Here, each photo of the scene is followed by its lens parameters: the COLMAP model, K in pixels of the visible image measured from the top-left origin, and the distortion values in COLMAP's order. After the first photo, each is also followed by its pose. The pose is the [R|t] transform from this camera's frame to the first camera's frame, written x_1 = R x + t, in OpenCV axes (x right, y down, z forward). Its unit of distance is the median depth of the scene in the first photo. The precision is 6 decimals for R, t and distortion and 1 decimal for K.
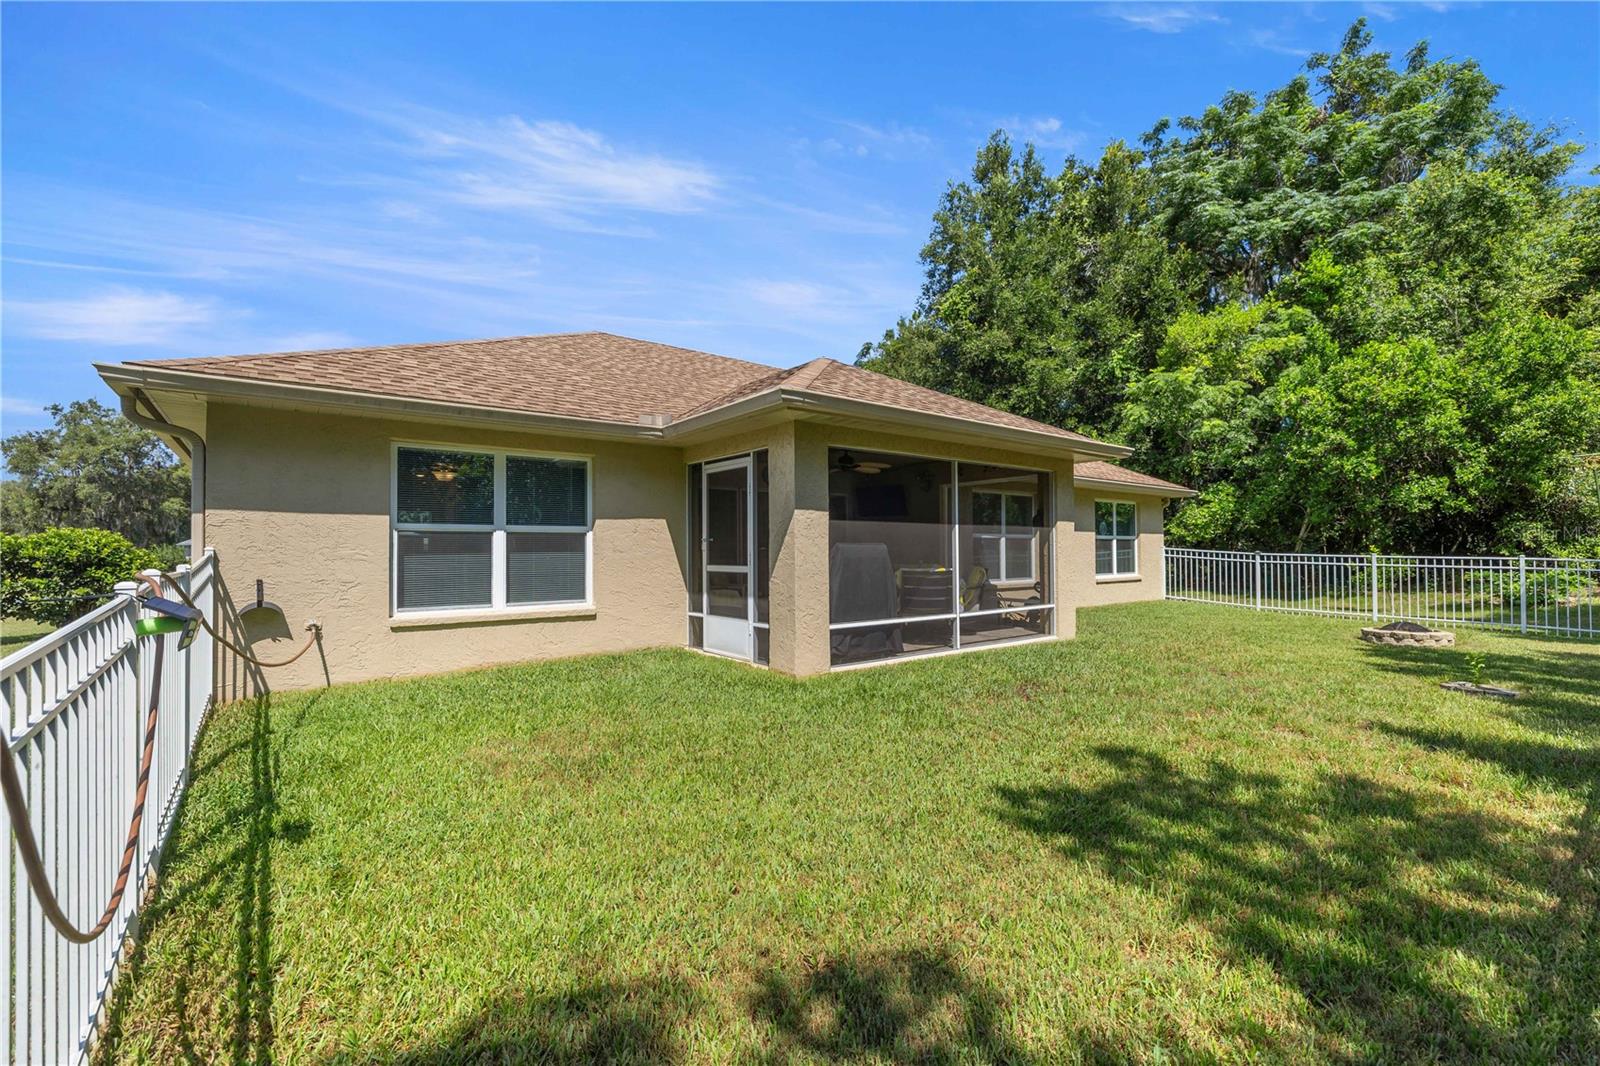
lens RADIAL K [[673.8, 0, 791.1], [0, 673.8, 539.5], [0, 0, 1]] dist [0.003872, 0.000148]
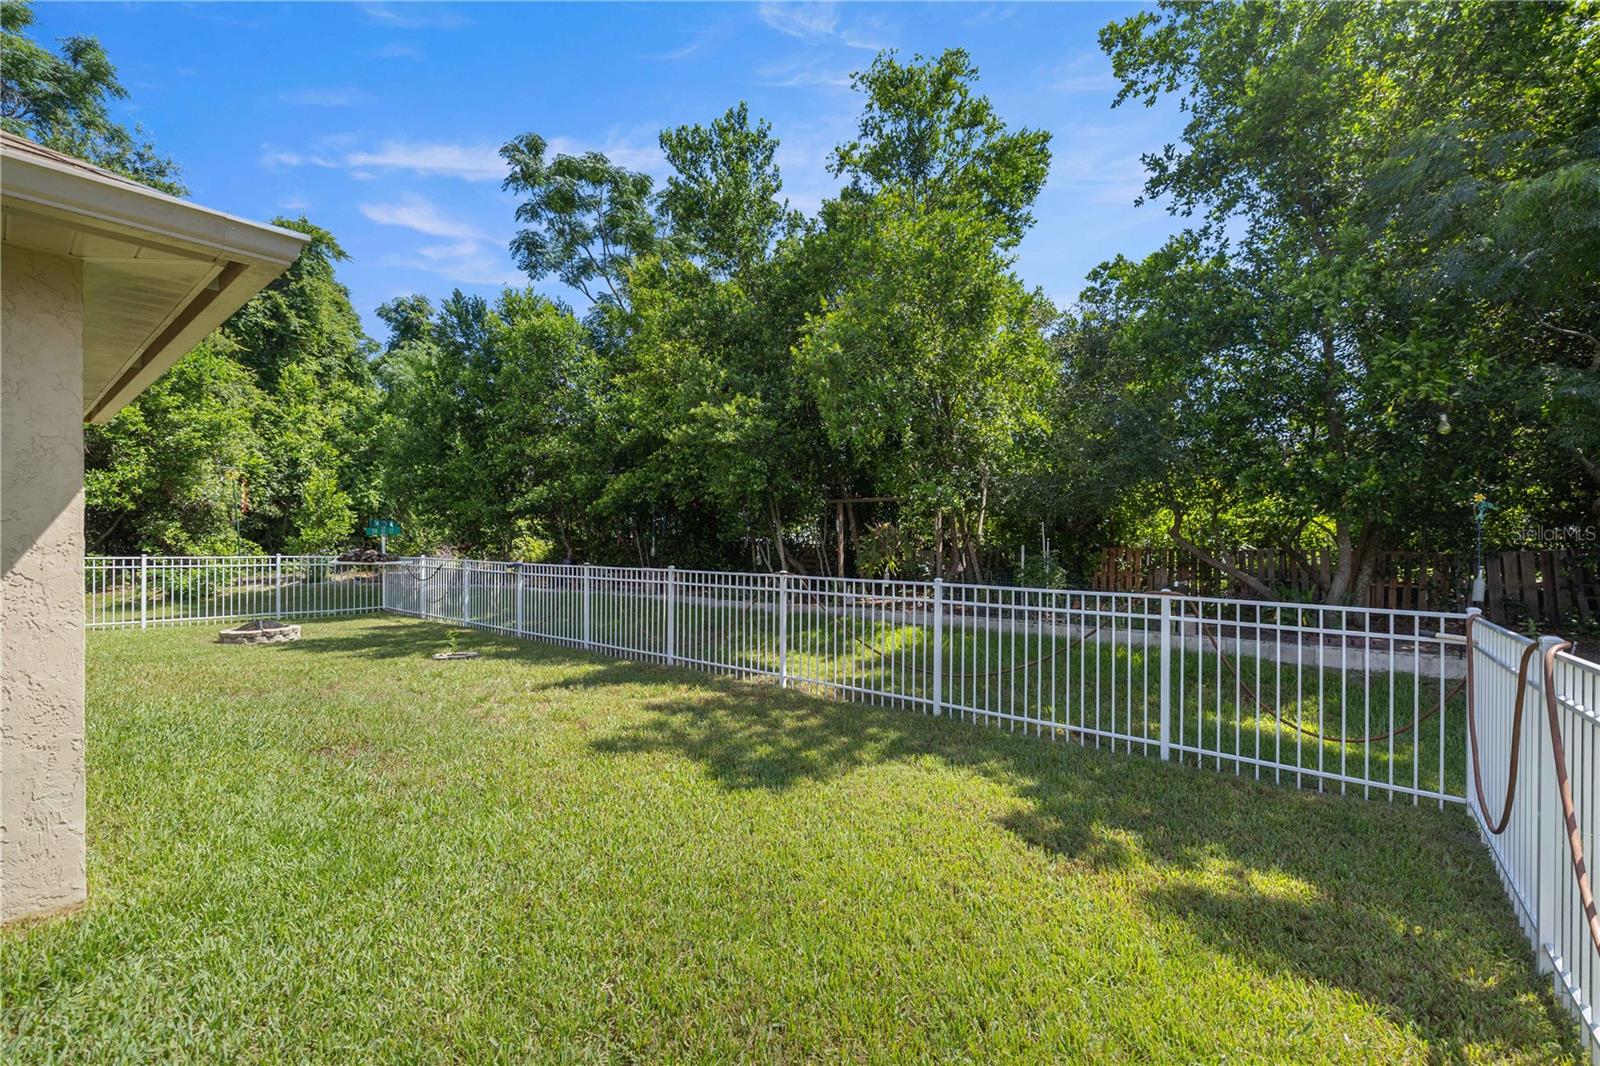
lens RADIAL K [[673.8, 0, 796.9], [0, 673.8, 544.5], [0, 0, 1]] dist [0.003872, 0.000148]
pose [[-0.279906, 0.004426, 0.960017, -0.426974], [-0.024921, 0.999619, -0.011875, -0.004003], [-0.959704, -0.027248, -0.279689, 0.664083]]
